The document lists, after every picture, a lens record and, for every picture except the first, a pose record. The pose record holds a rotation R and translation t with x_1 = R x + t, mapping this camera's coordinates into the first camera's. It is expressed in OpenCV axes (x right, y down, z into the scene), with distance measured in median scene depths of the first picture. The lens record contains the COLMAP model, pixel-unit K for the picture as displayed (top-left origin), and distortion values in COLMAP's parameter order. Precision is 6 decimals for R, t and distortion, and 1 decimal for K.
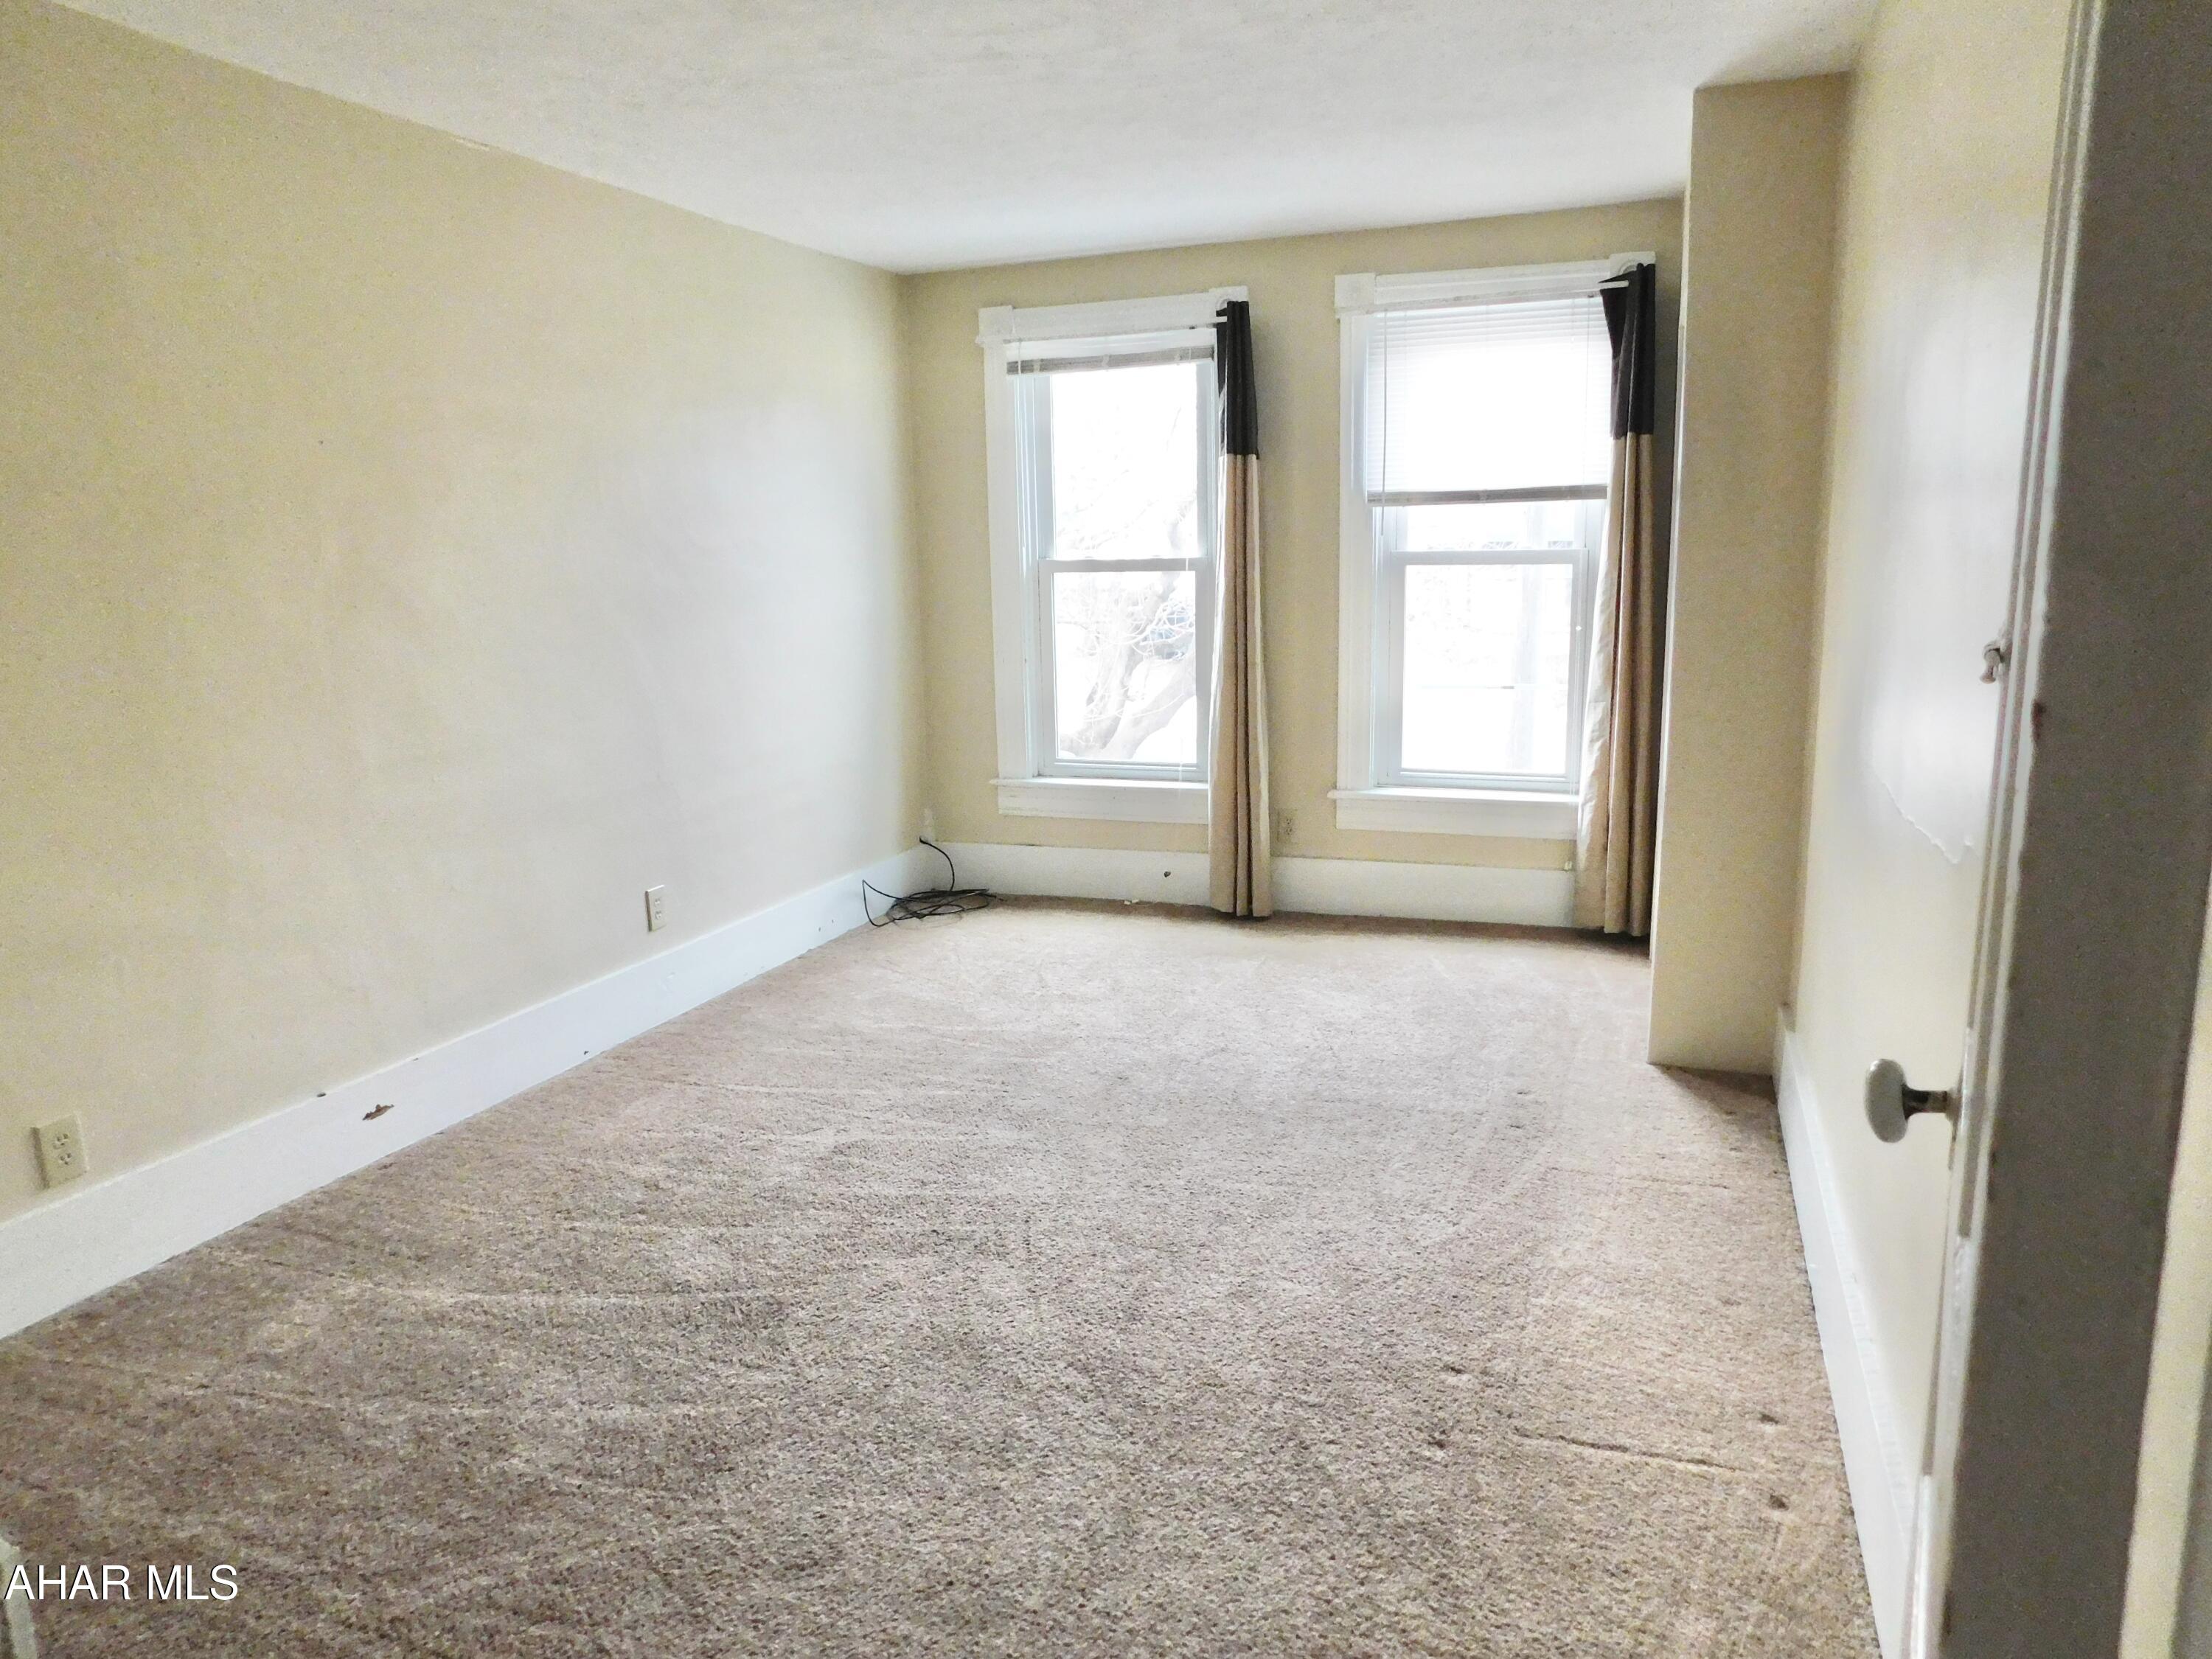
lens RADIAL K [[1483.6, 0, 1106.0], [0, 1483.6, 829.5], [0, 0, 1]] dist [-0.035595, 0.005166]
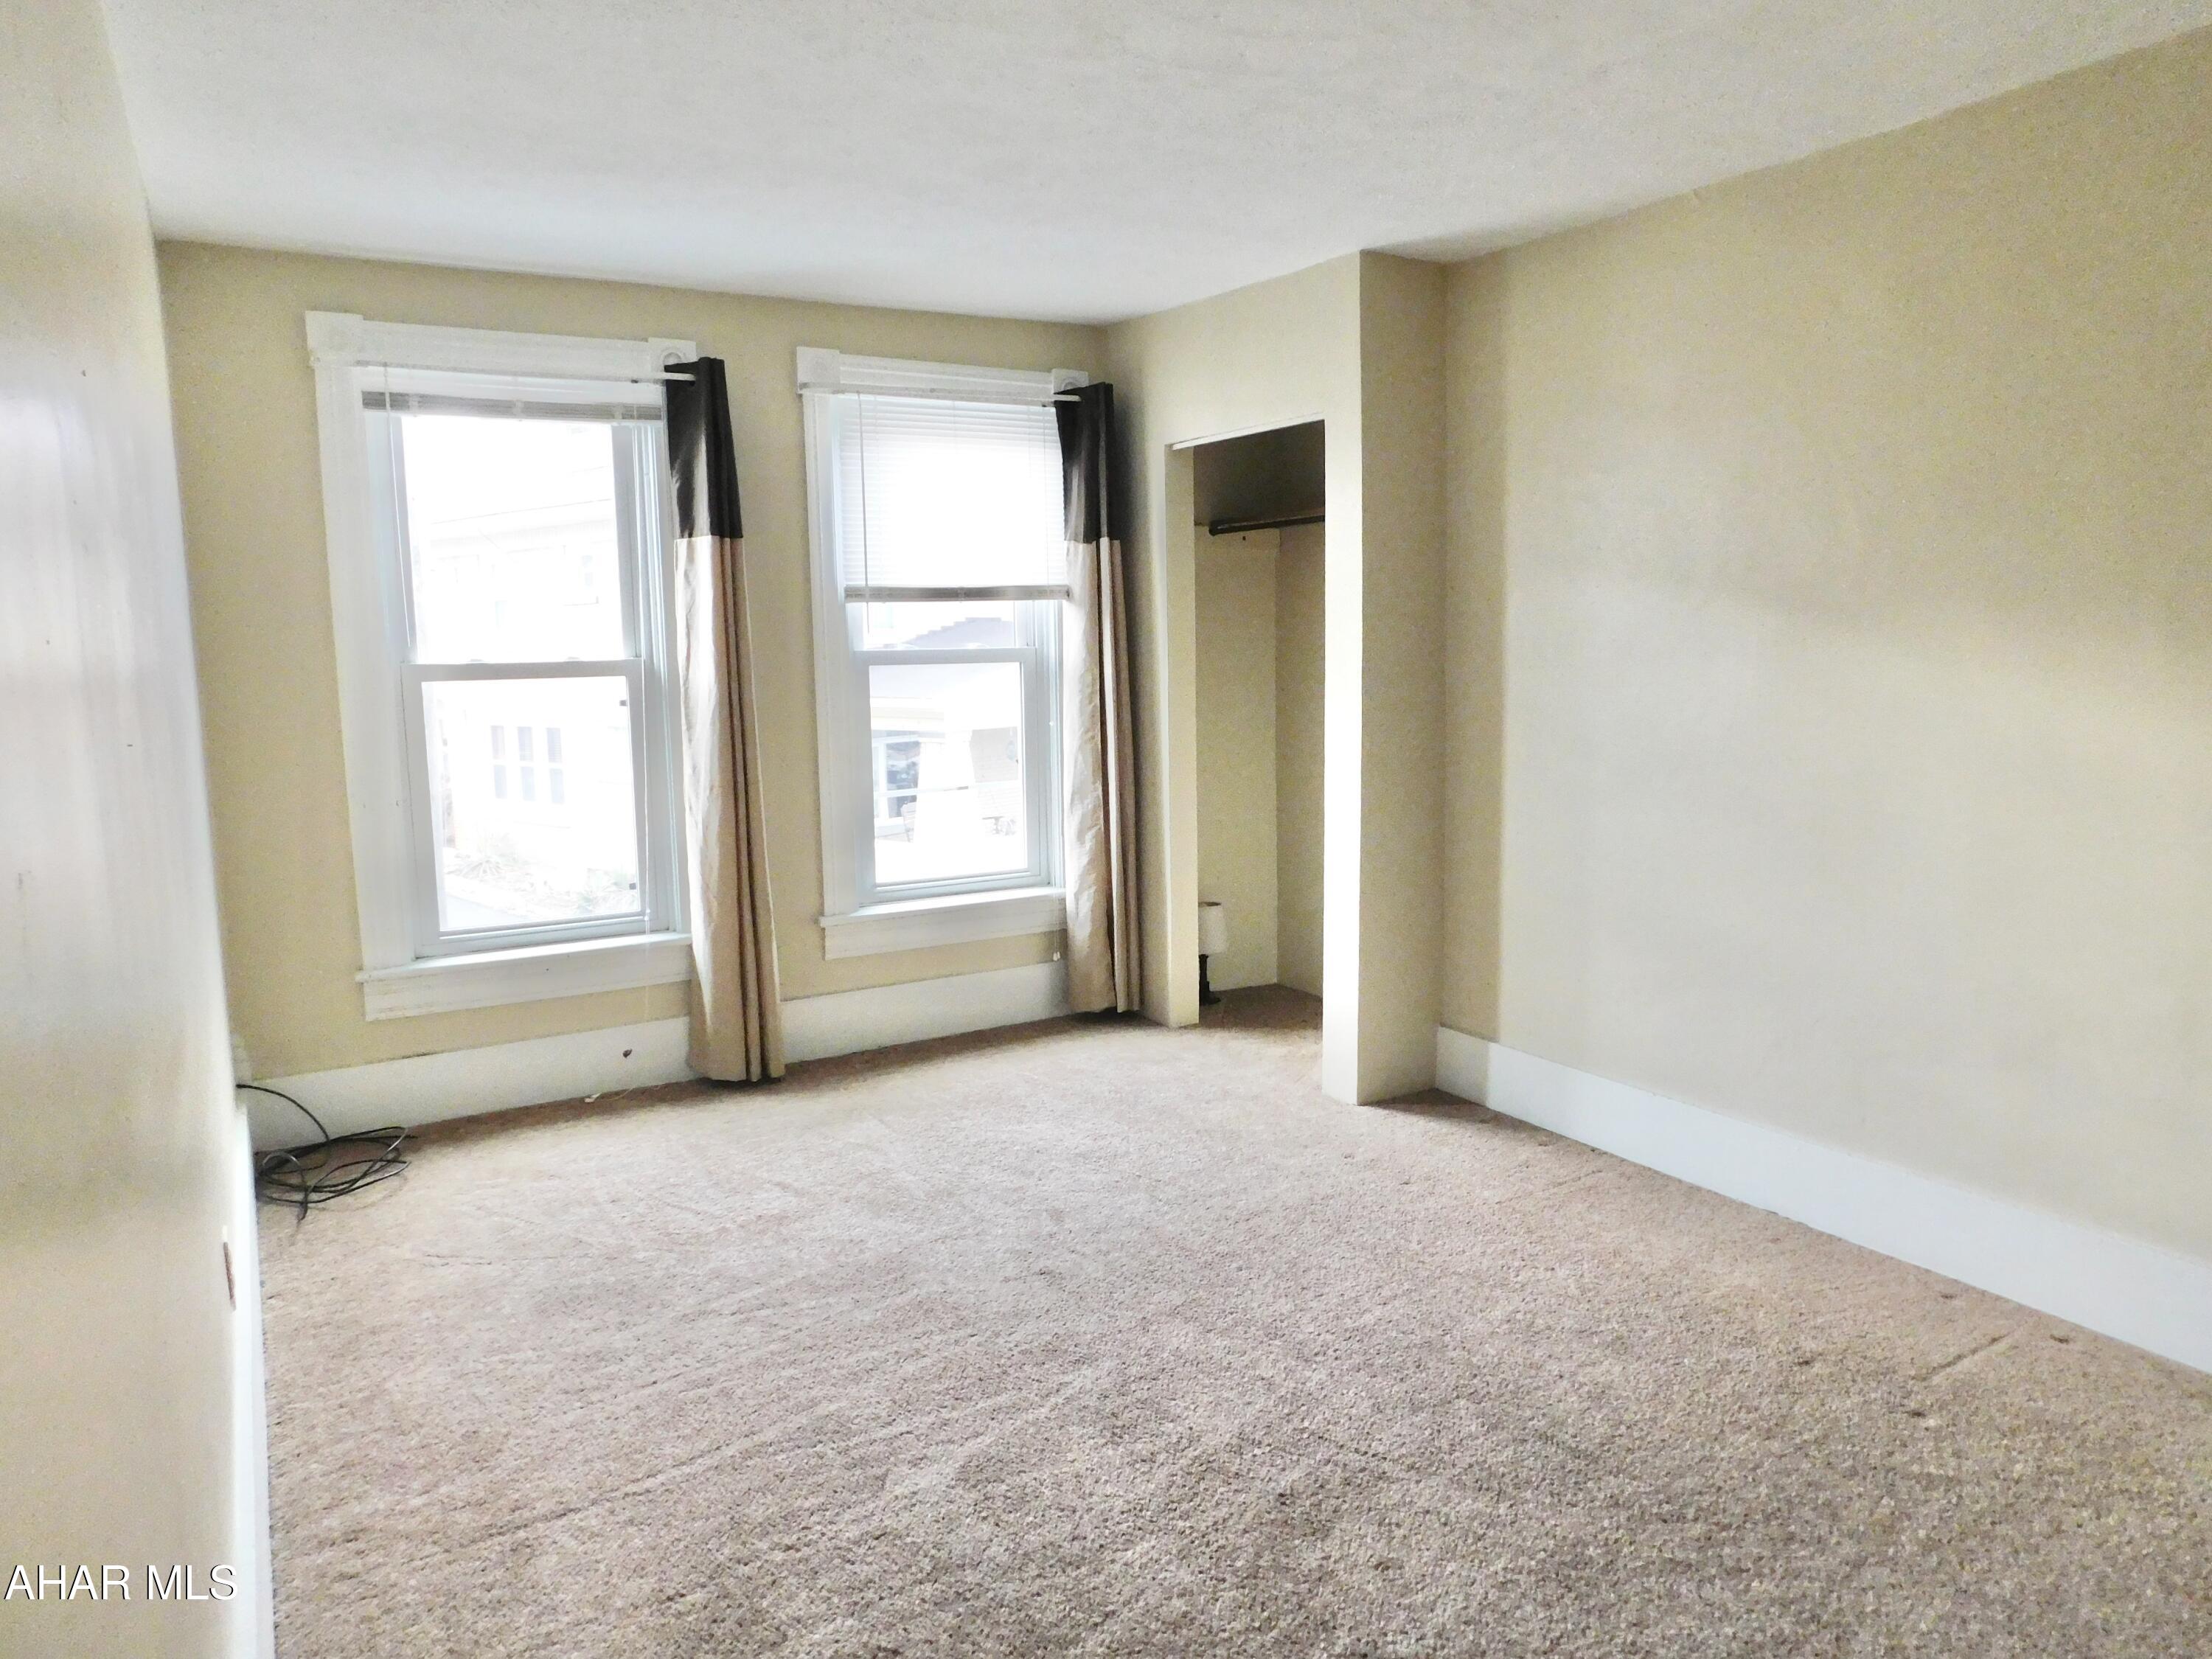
lens RADIAL K [[1483.6, 0, 1106.0], [0, 1483.6, 829.5], [0, 0, 1]] dist [-0.035595, 0.005166]
pose [[0.619876, -0.092149, 0.779271, -0.449753], [0.149263, 0.988796, -0.001807, -0.054377], [-0.770373, 0.117437, 0.626685, 0.323127]]
